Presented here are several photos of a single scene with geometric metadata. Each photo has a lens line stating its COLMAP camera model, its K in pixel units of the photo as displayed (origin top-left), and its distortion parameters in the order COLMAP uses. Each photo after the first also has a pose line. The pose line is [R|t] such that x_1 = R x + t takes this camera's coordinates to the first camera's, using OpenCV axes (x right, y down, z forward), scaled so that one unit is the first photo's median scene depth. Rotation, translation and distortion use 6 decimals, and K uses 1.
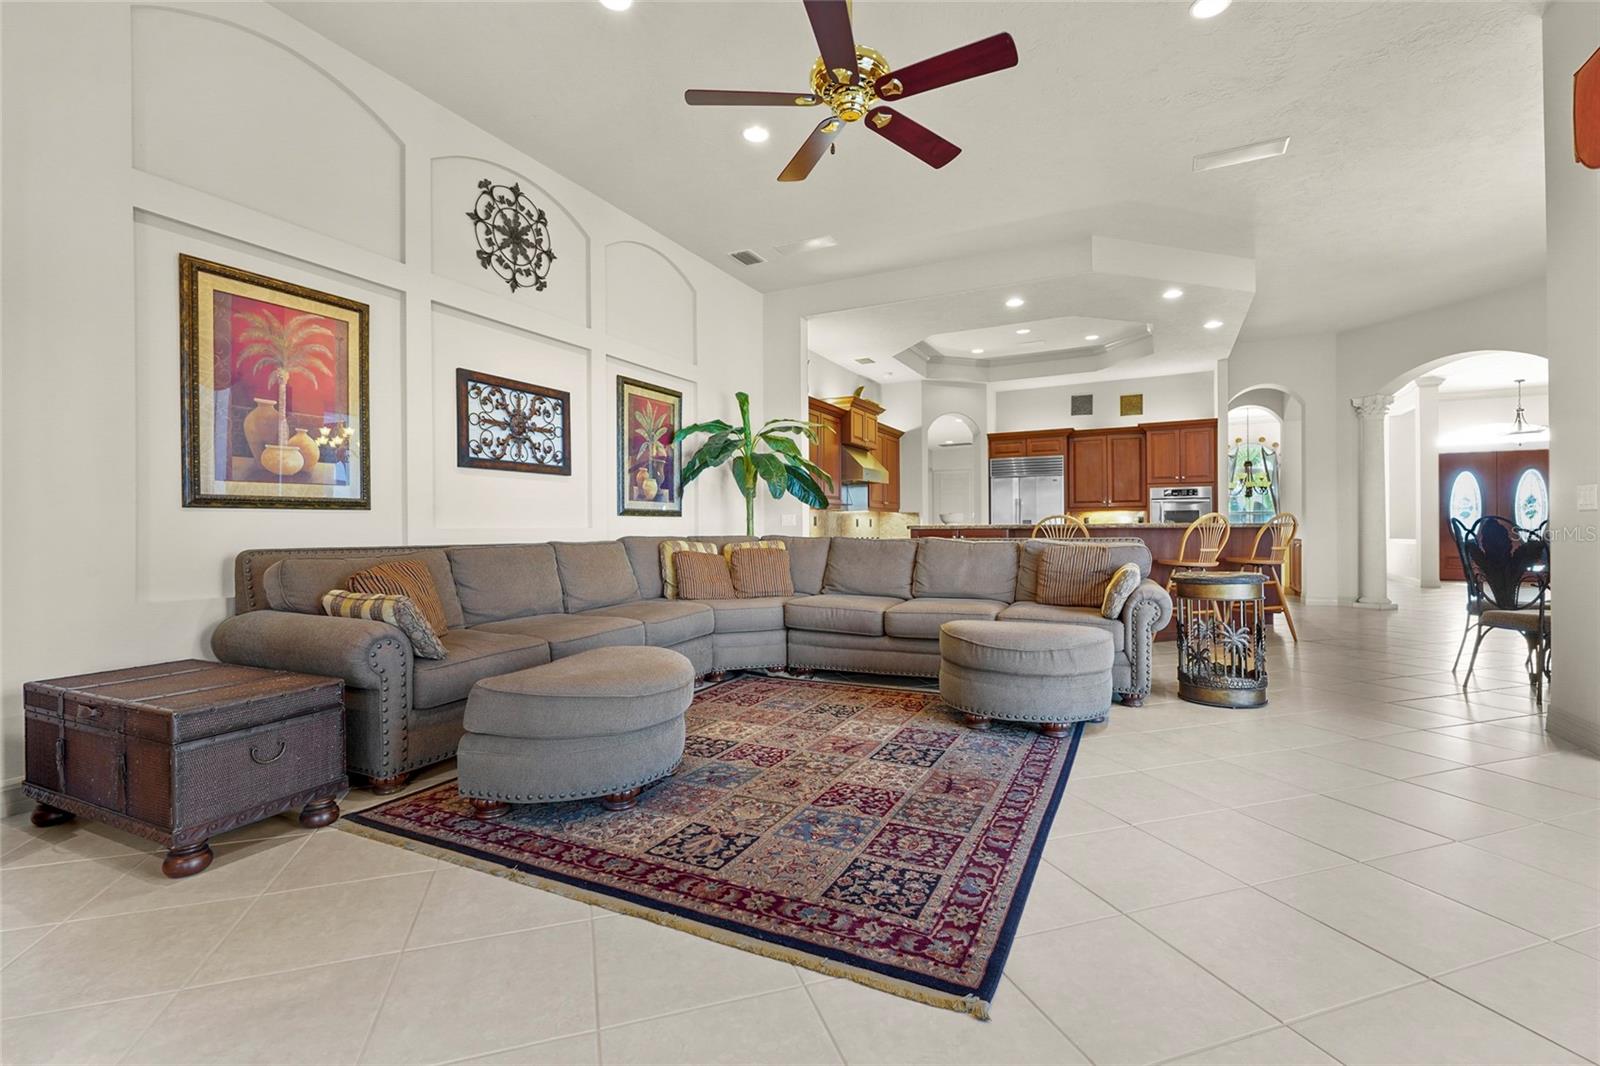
lens RADIAL K [[705.3, 0, 813.8], [0, 705.3, 532.4], [0, 0, 1]] dist [-0.001644, -0.000190]
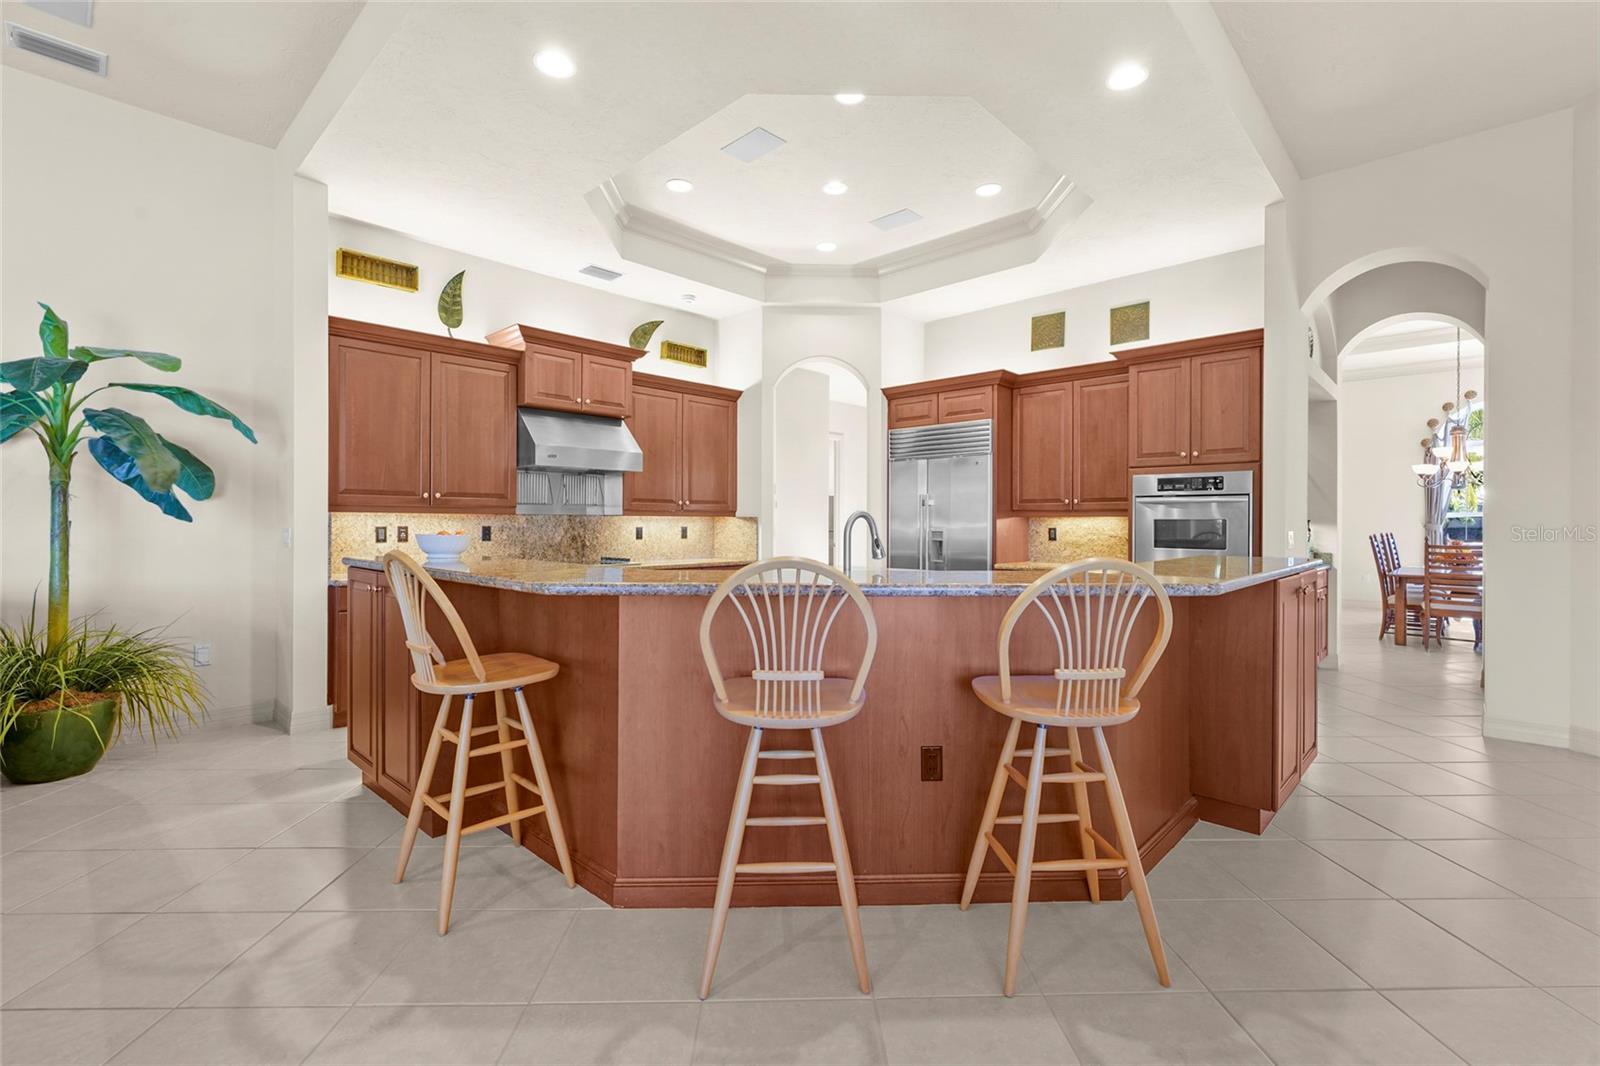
lens RADIAL K [[705.3, 0, 813.8], [0, 705.3, 532.4], [0, 0, 1]] dist [-0.001644, -0.000190]
pose [[0.956809, 0.014483, -0.290355, 0.856736], [-0.010453, 0.999826, 0.015424, -0.055809], [0.290528, -0.011723, 0.956795, 0.918295]]
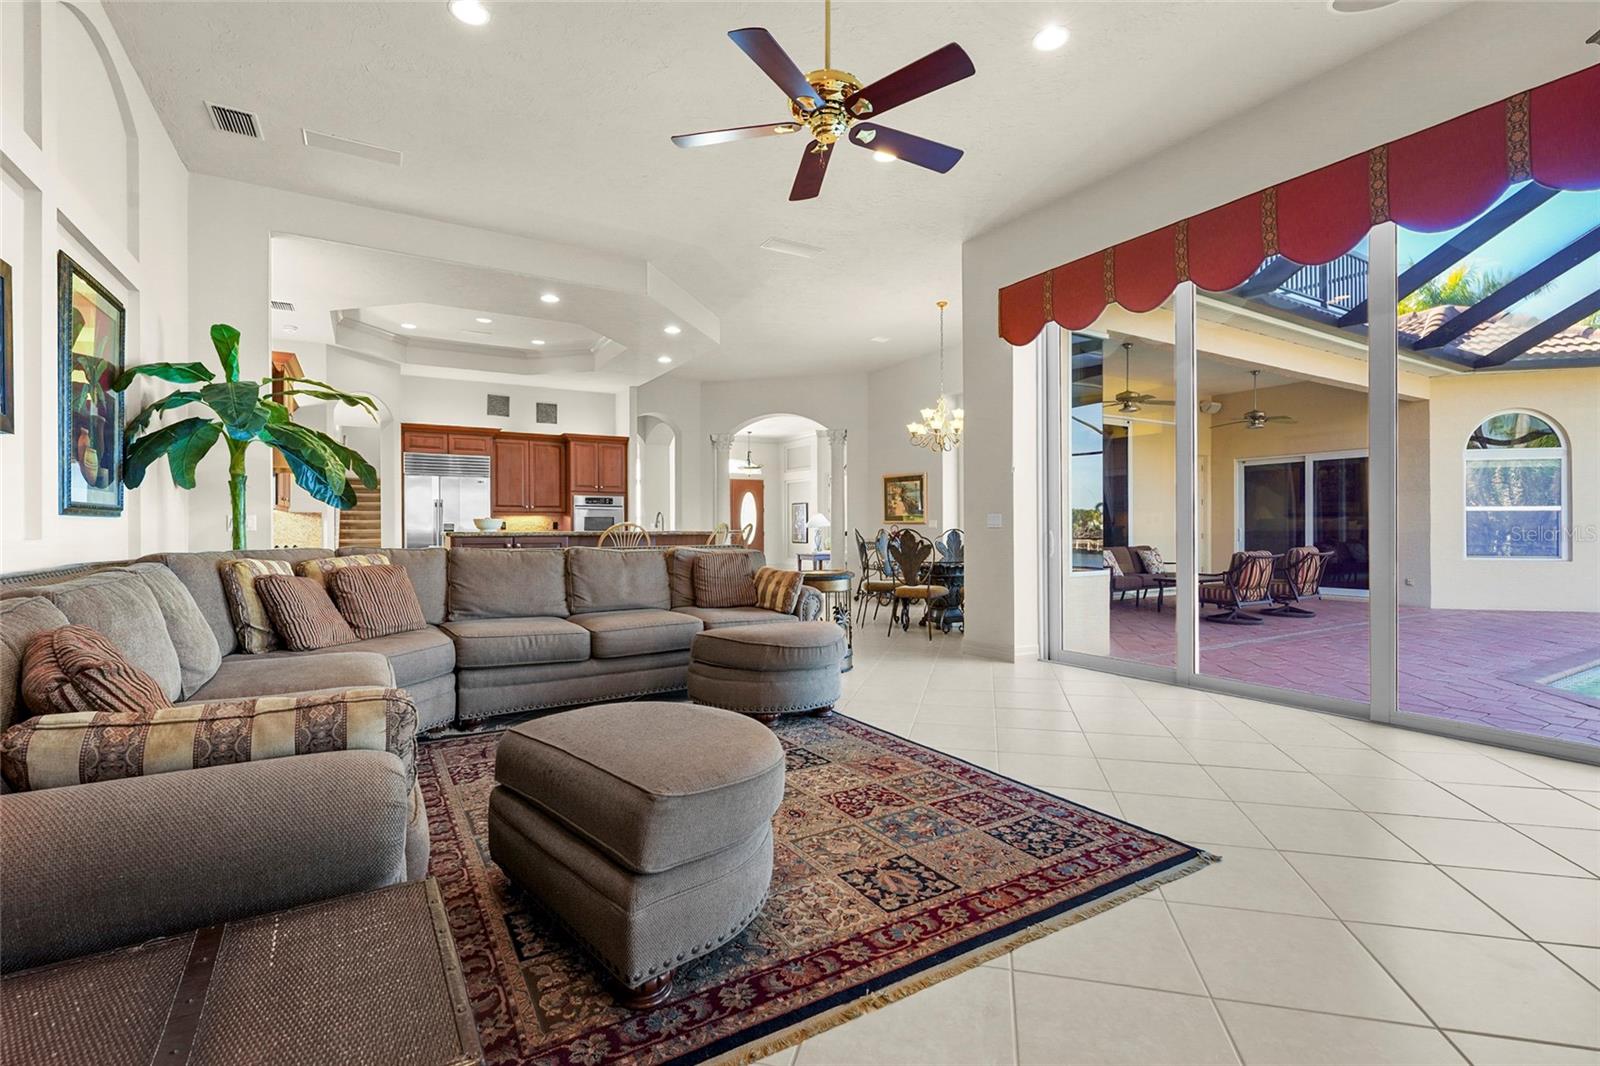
lens RADIAL K [[713.9, 0, 797.7], [0, 713.9, 527.2], [0, 0, 1]] dist [-0.001232, -0.000122]
pose [[0.546376, 0.007342, 0.837508, -0.500945], [0.000347, 0.999960, -0.008993, -0.010875], [-0.837540, 0.005204, 0.546352, 0.284923]]
